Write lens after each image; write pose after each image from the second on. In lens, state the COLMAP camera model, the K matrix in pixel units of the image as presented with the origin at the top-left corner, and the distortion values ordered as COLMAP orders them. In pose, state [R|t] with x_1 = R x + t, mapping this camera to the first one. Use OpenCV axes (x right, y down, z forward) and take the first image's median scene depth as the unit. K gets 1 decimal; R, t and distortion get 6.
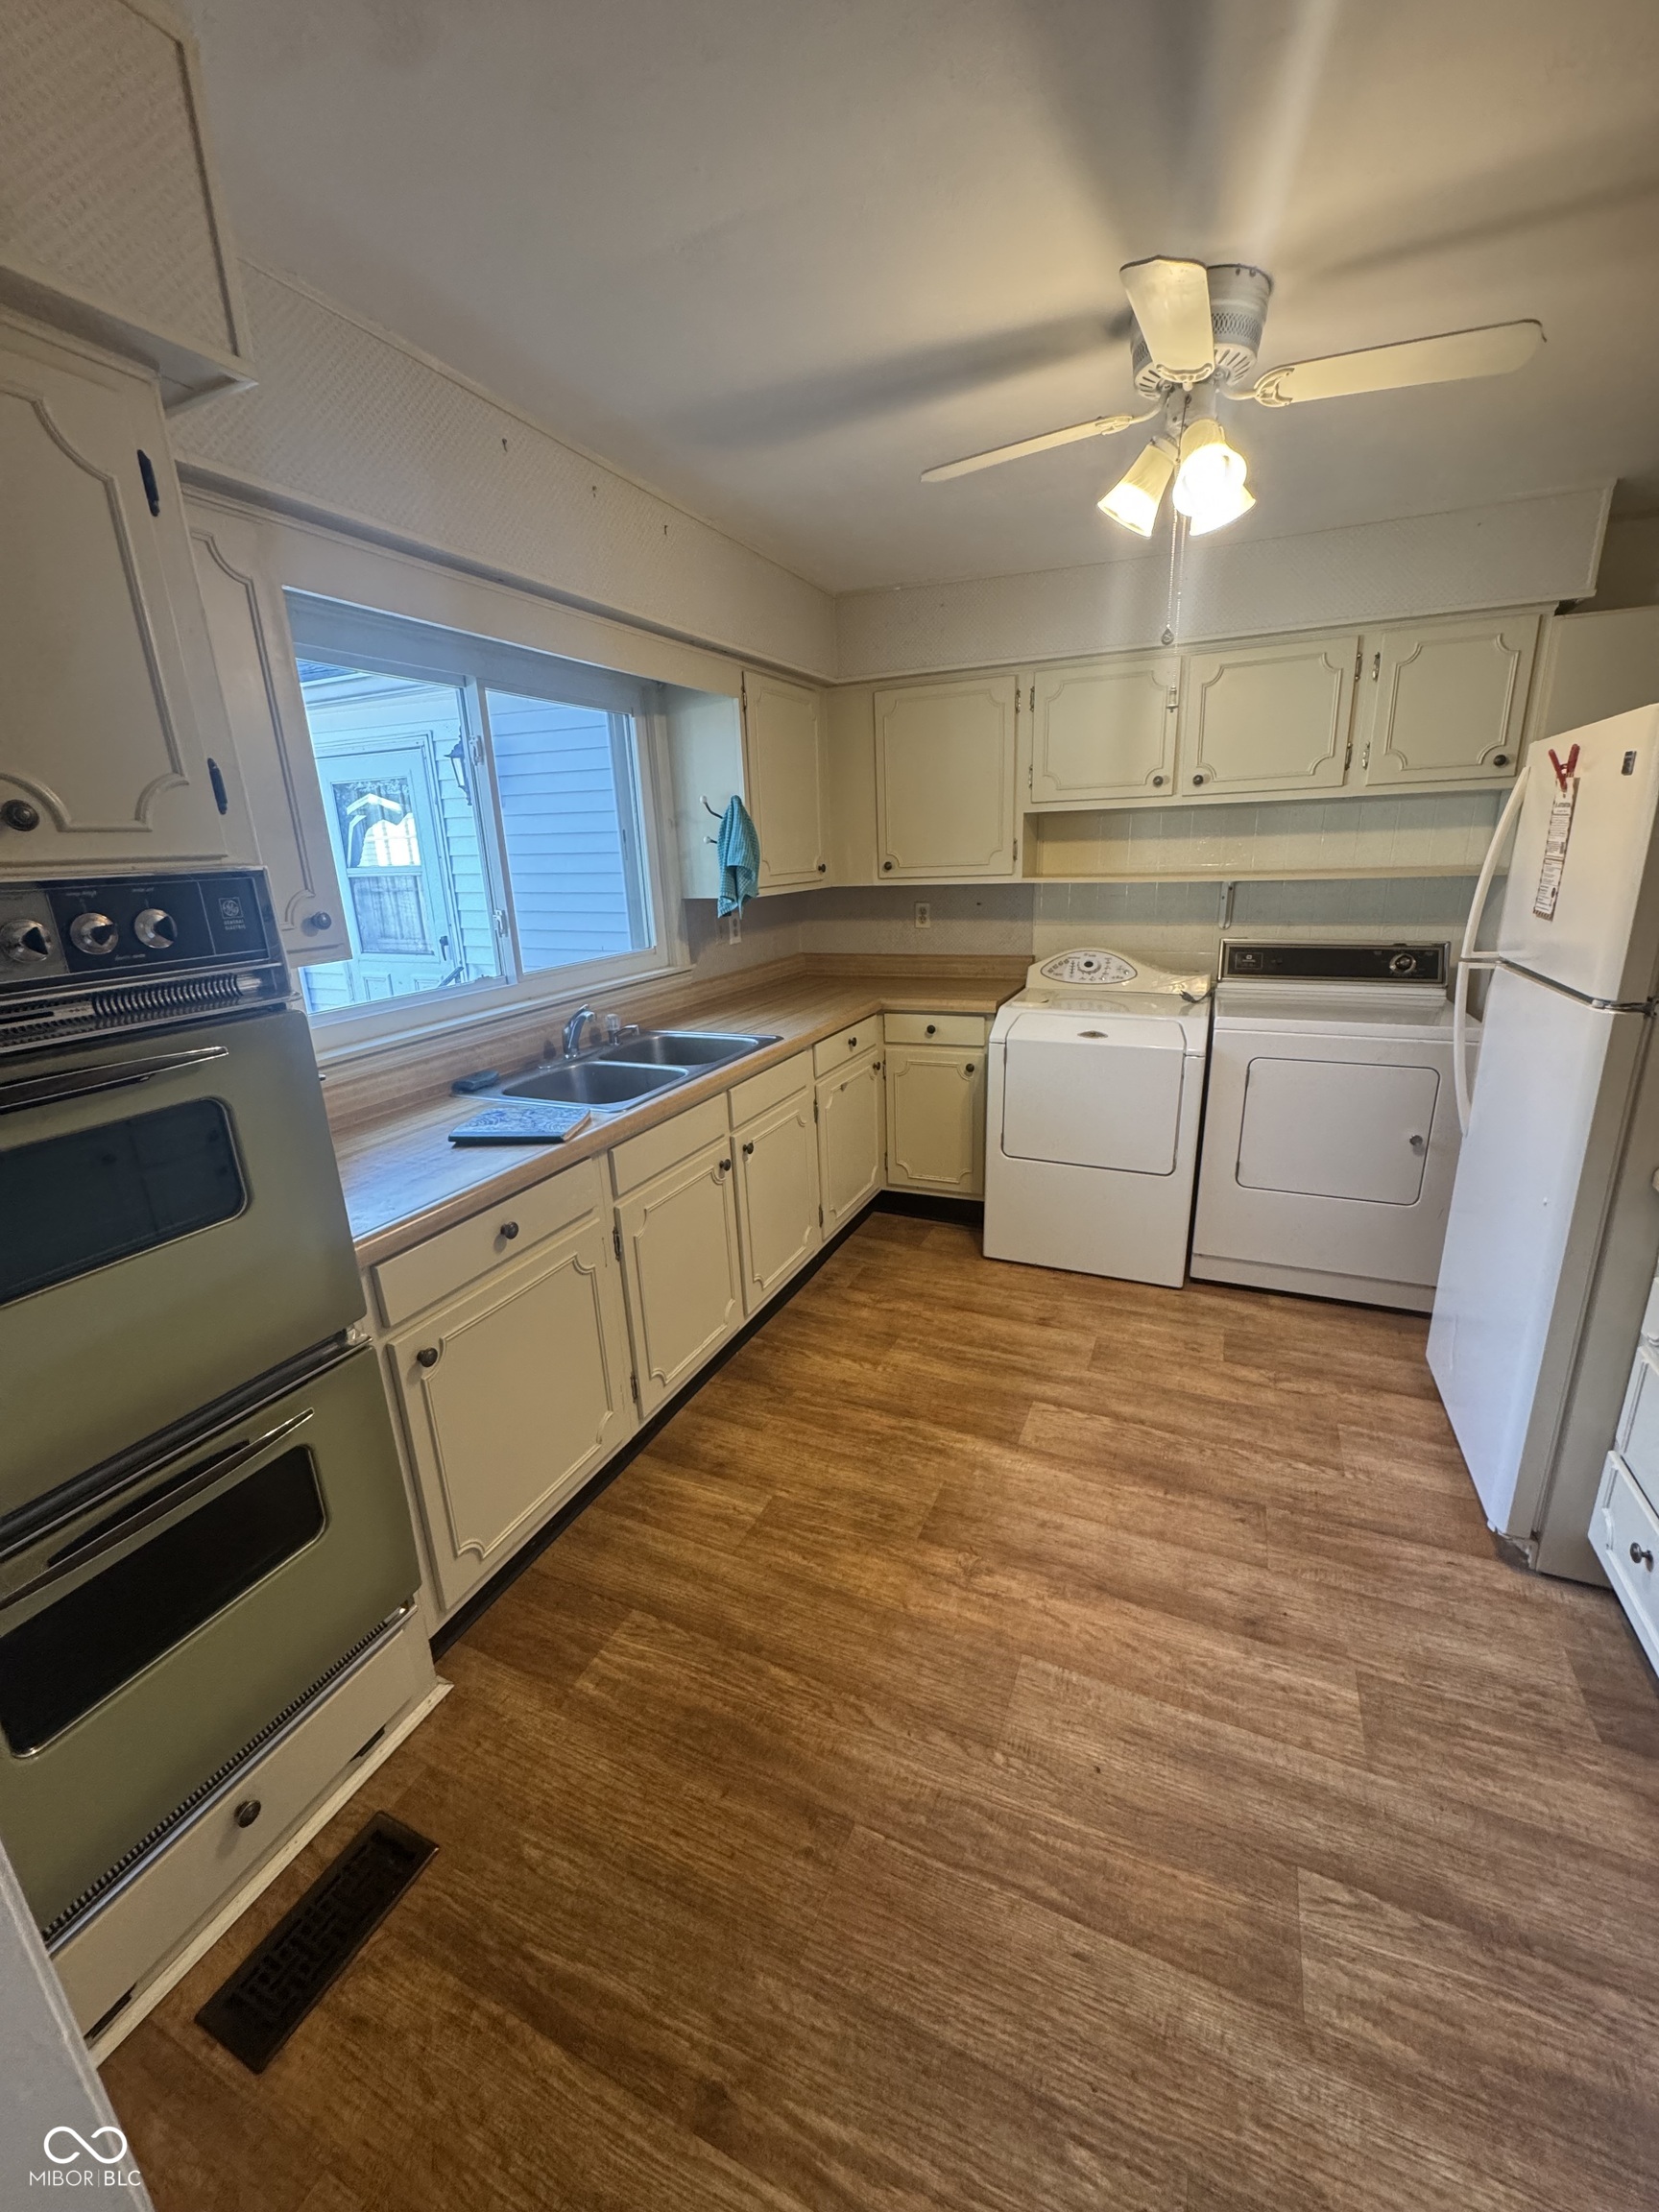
lens RADIAL K [[877.5, 0, 831.5], [0, 877.5, 1102.1], [0, 0, 1]] dist [-0.006380, 0.000660]
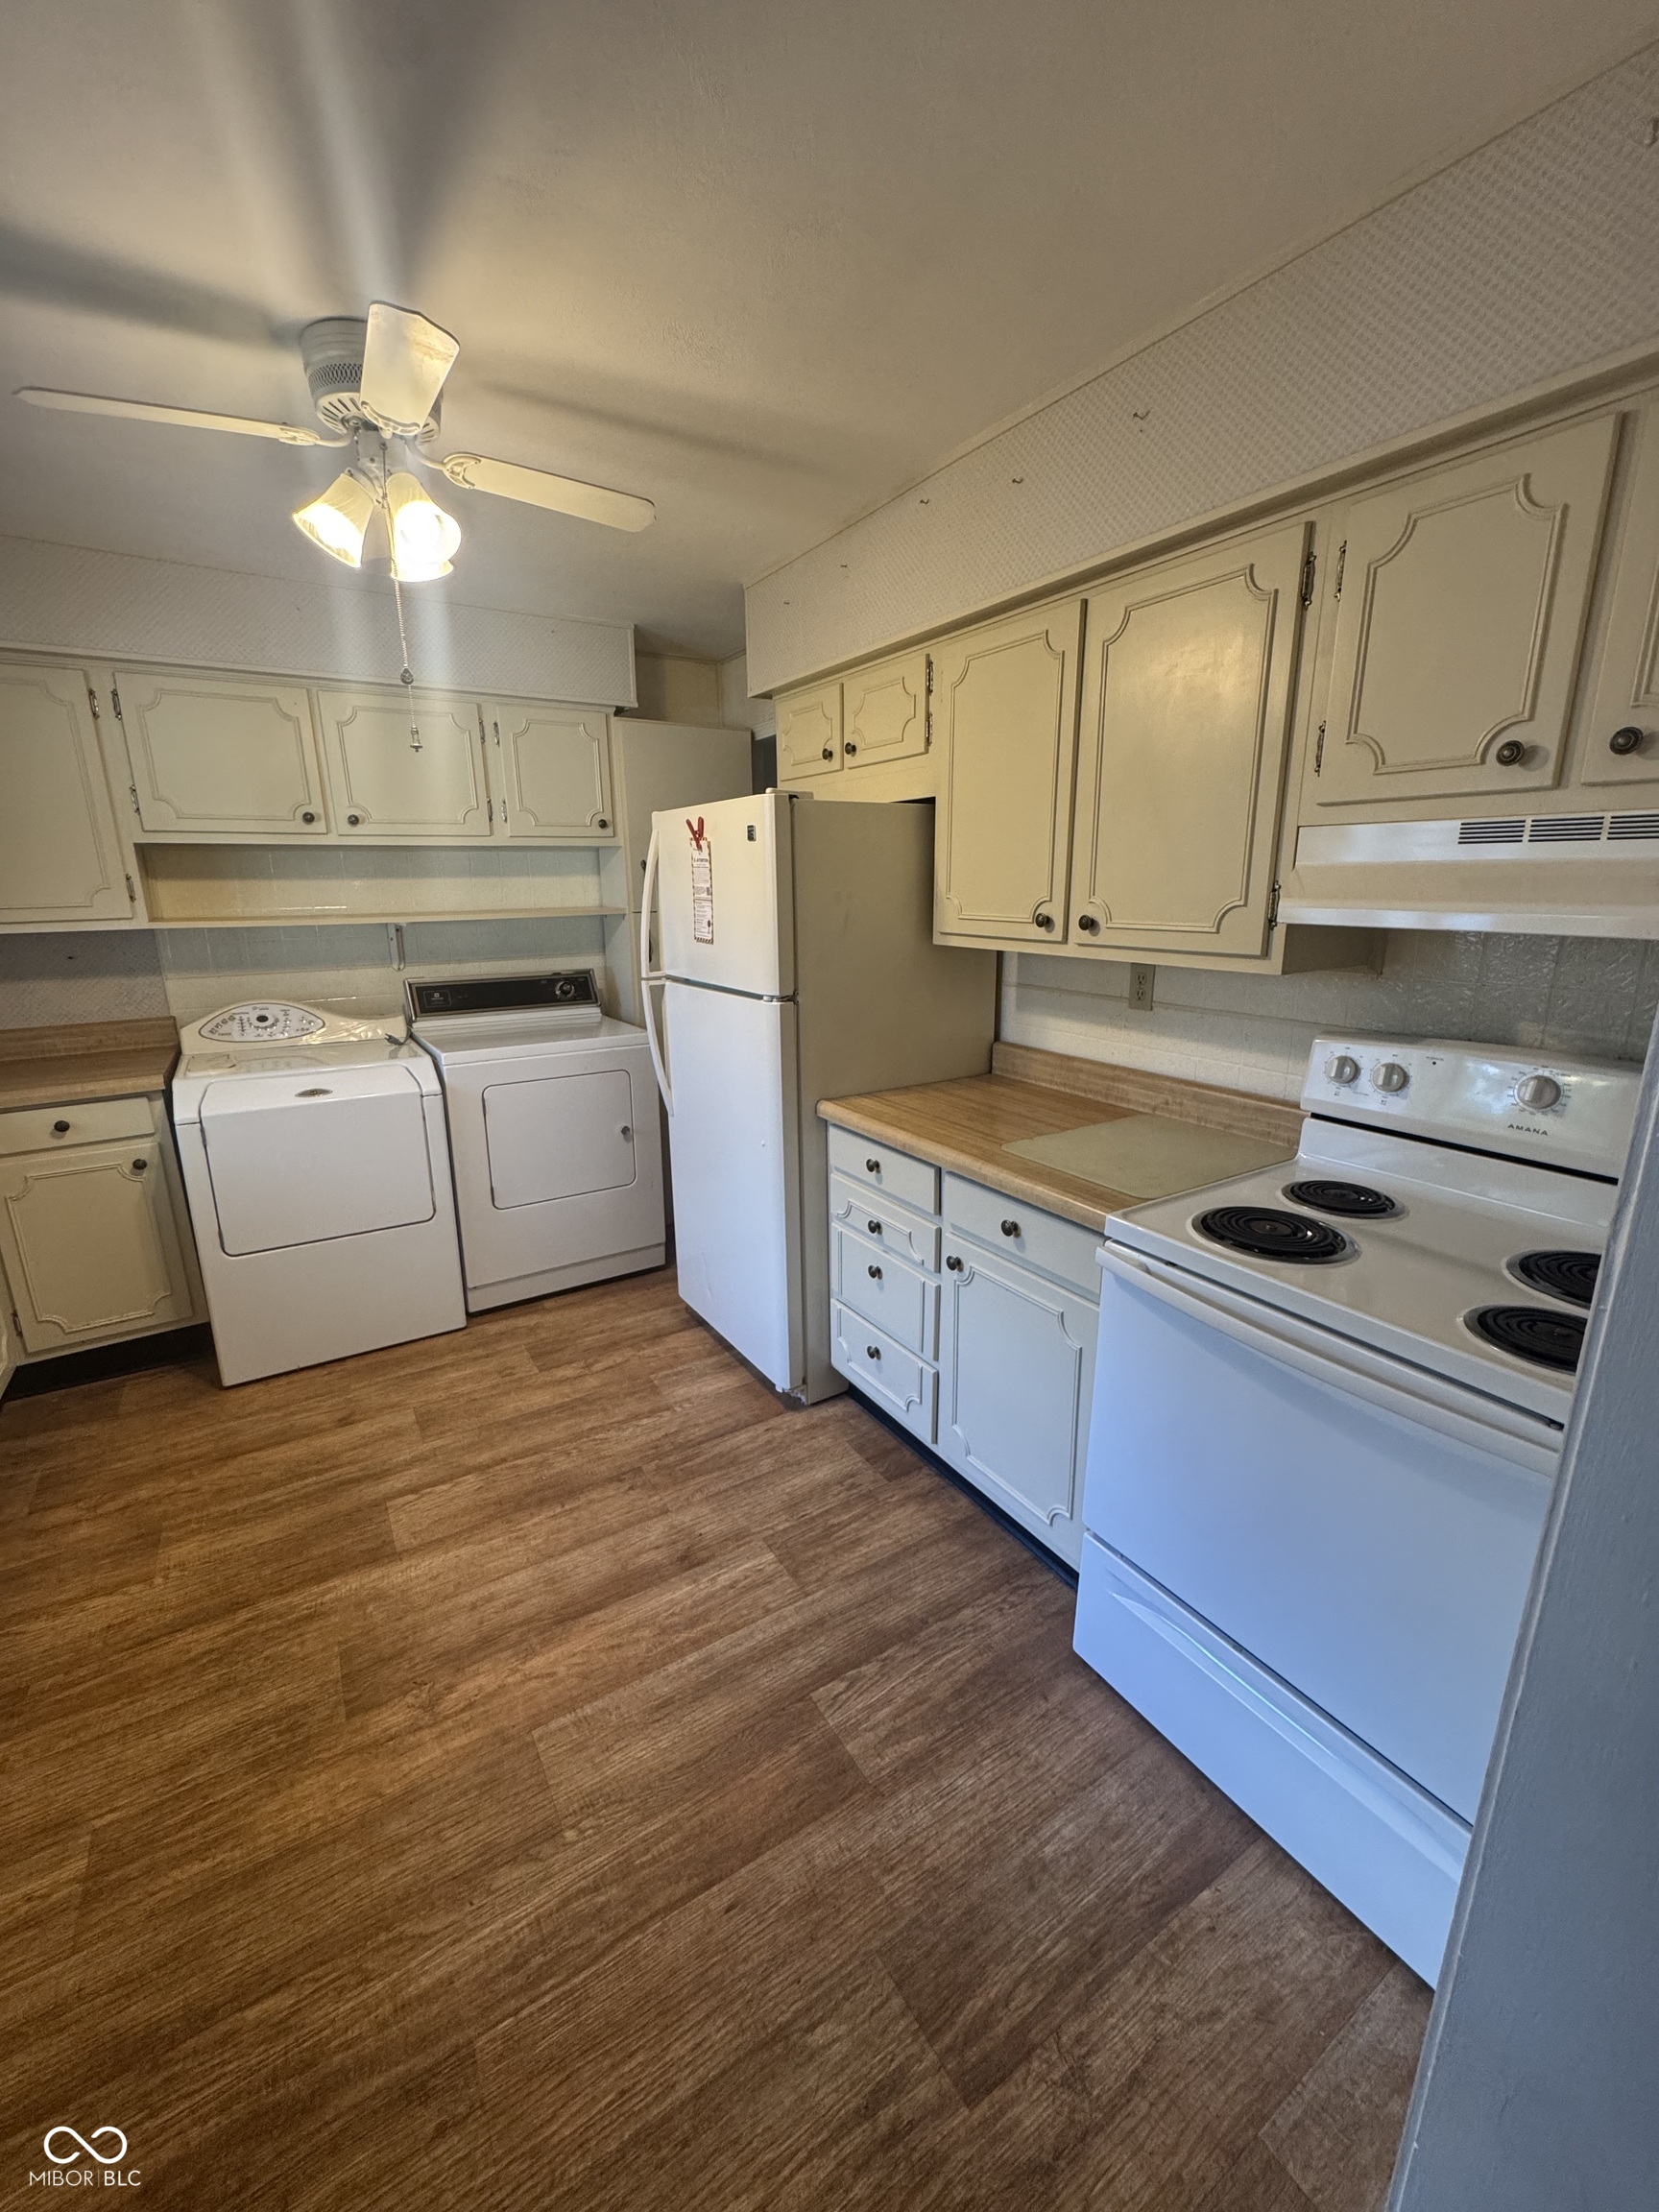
lens RADIAL K [[877.5, 0, 832.0], [0, 877.5, 1102.1], [0, 0, 1]] dist [-0.006380, 0.000660]
pose [[0.553479, -0.179051, 0.813389, -0.205183], [0.219081, 0.973524, 0.065226, -0.014583], [-0.803532, 0.142097, 0.578052, 0.085212]]
